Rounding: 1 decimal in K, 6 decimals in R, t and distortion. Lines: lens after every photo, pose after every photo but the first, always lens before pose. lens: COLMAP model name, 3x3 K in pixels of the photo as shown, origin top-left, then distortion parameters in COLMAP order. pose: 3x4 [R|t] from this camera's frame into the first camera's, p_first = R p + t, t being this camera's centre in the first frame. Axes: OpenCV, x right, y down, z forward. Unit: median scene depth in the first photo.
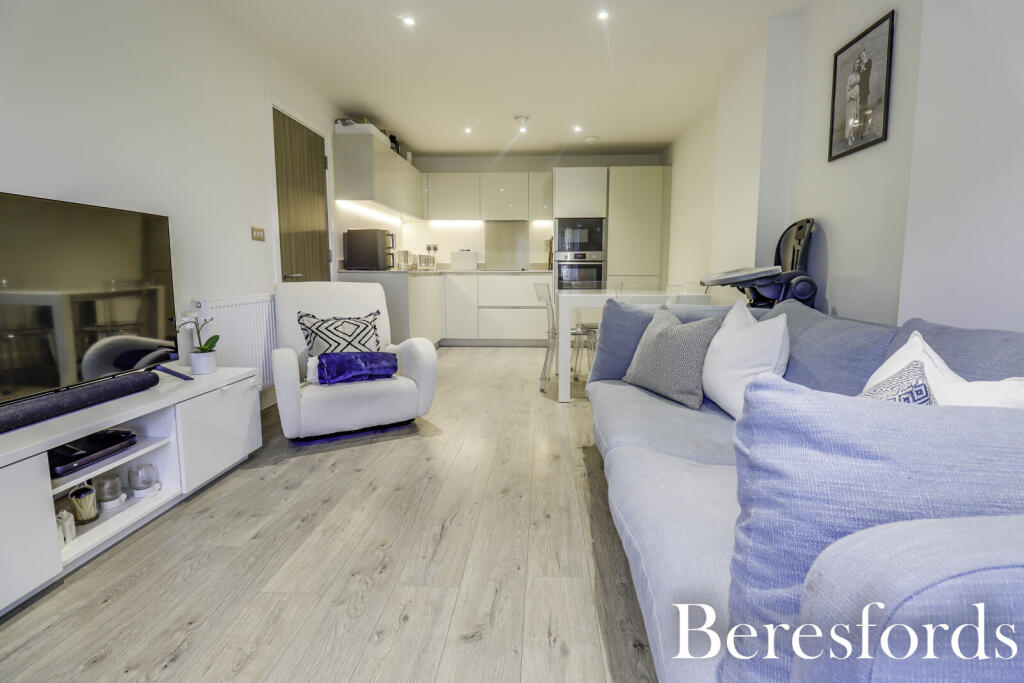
lens RADIAL K [[477.4, 0, 519.6], [0, 477.4, 328.1], [0, 0, 1]] dist [0.002007, -0.012182]
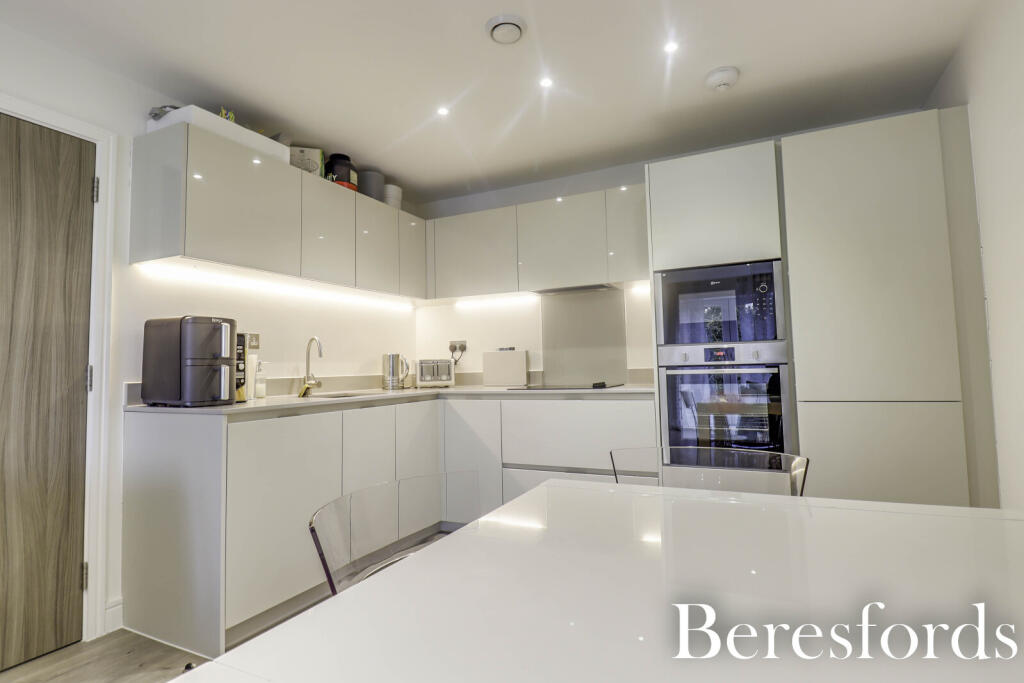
lens RADIAL K [[521.5, 0, 518.0], [0, 521.5, 332.1], [0, 0, 1]] dist [0.001987, -0.010413]
pose [[0.921604, -0.050513, -0.384830, 0.138883], [-0.021395, 0.983376, -0.180315, -0.082898], [0.387541, 0.174413, 0.905203, 0.511425]]
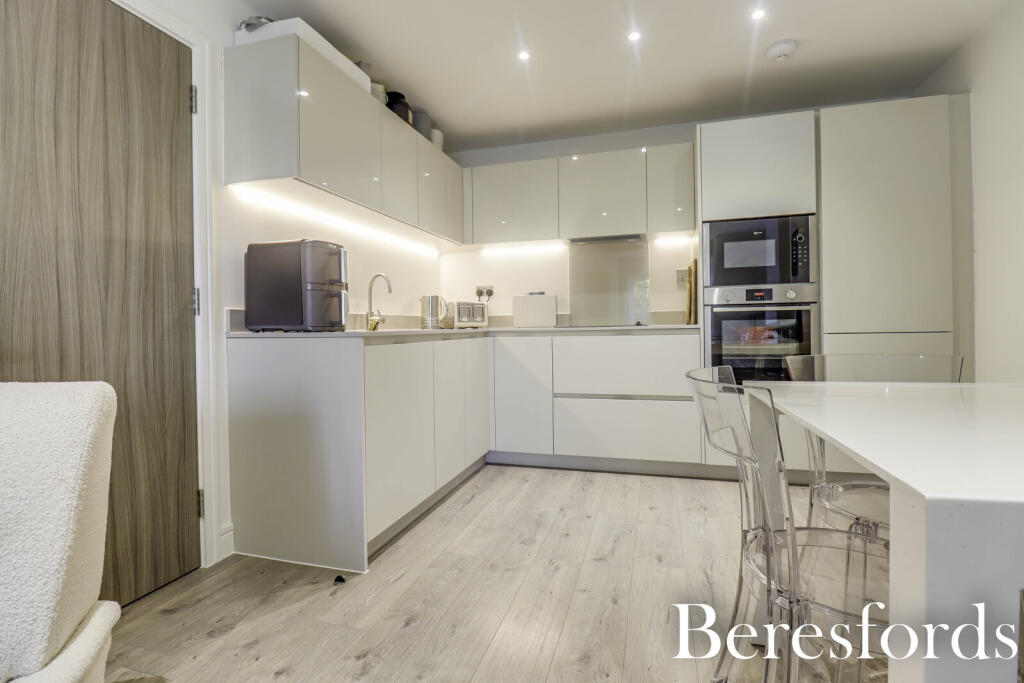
lens RADIAL K [[477.4, 0, 519.6], [0, 477.4, 328.1], [0, 0, 1]] dist [0.002007, -0.012182]
pose [[0.973527, -0.016565, -0.227969, -0.001222], [-0.010130, 0.993263, -0.115436, -0.057332], [0.228346, 0.114689, 0.966801, 0.472637]]
